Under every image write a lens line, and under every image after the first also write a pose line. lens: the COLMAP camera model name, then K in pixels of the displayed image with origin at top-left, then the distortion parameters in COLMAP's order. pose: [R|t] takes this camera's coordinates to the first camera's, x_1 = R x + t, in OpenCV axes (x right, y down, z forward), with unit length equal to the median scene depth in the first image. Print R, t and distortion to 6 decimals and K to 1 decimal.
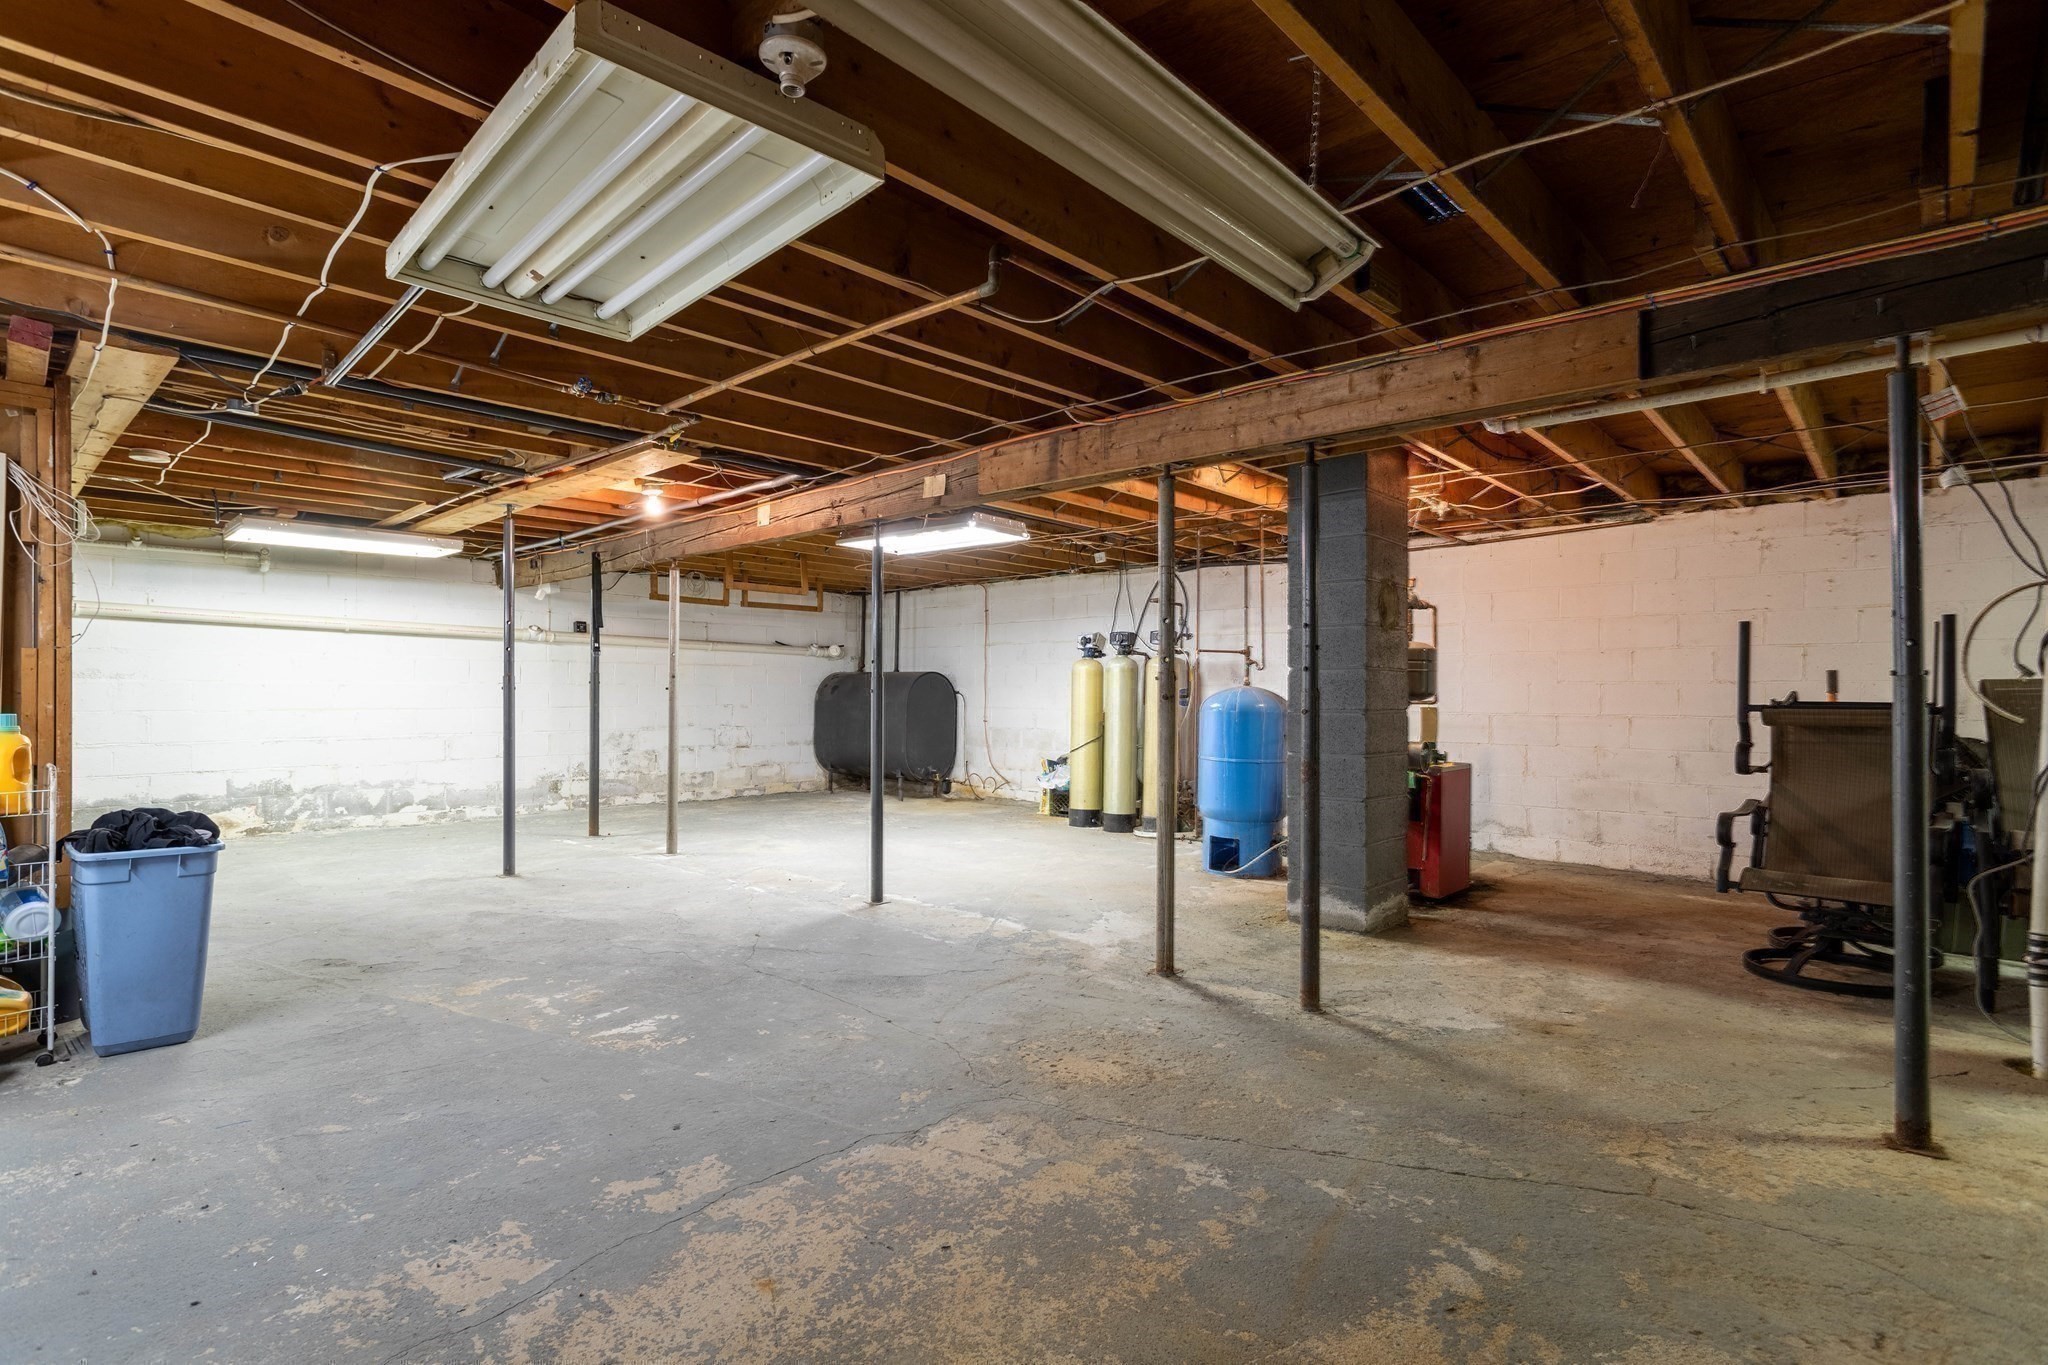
lens RADIAL K [[998.3, 0, 1018.0], [0, 998.3, 692.4], [0, 0, 1]] dist [0.000361, -0.000588]
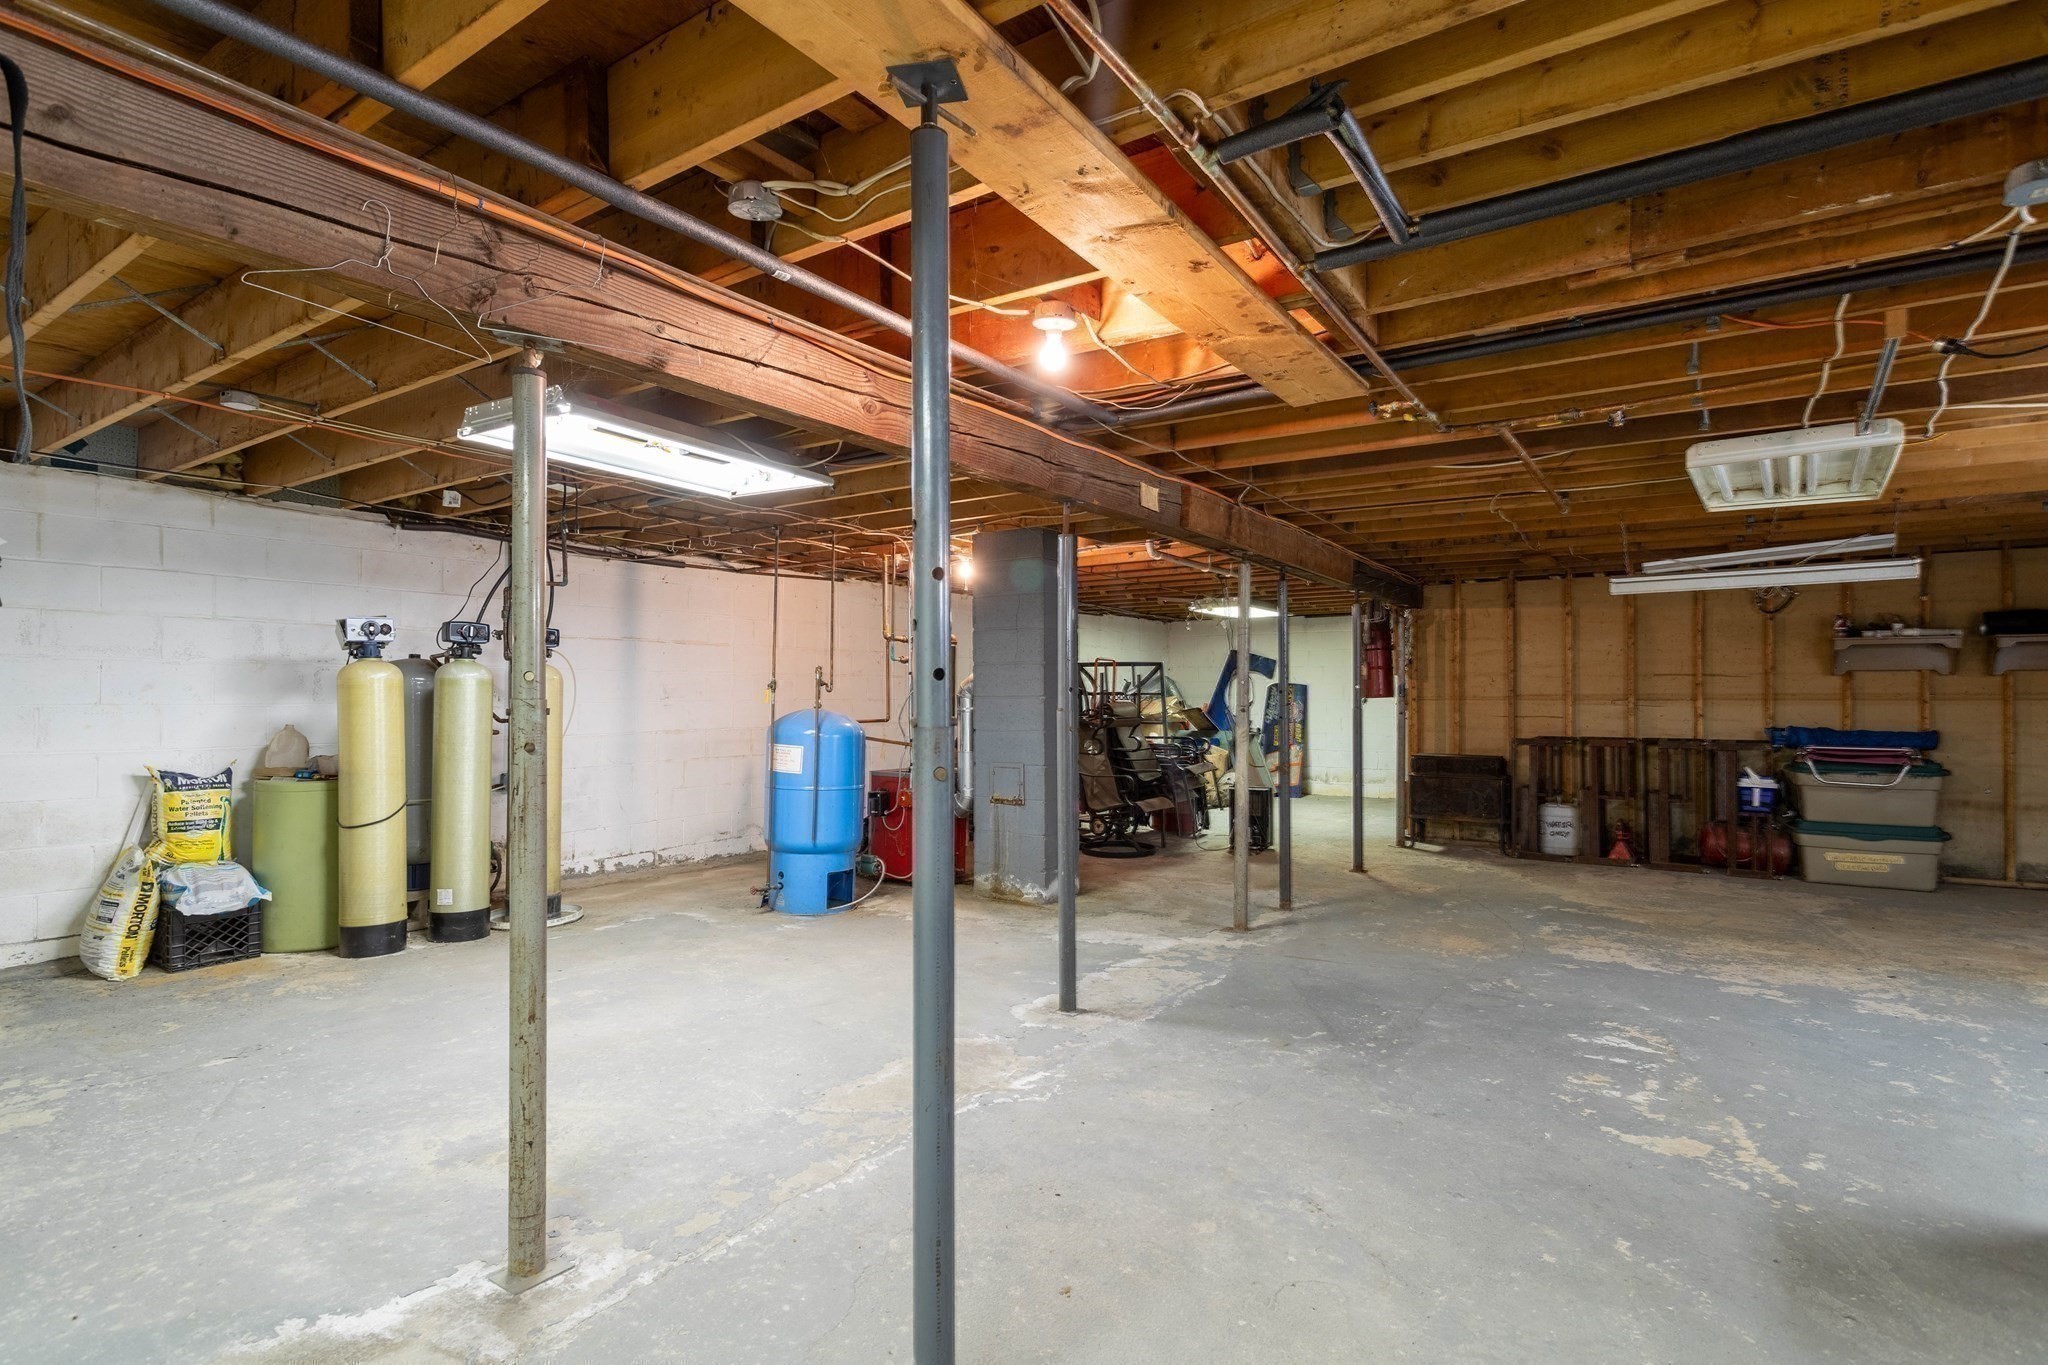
lens RADIAL K [[998.3, 0, 1018.0], [0, 998.3, 692.4], [0, 0, 1]] dist [0.000361, -0.000588]
pose [[-0.139569, 0.004203, 0.990203, -1.280895], [-0.005741, 0.999971, -0.005053, -0.031374], [-0.990196, -0.006390, -0.139541, 1.688330]]
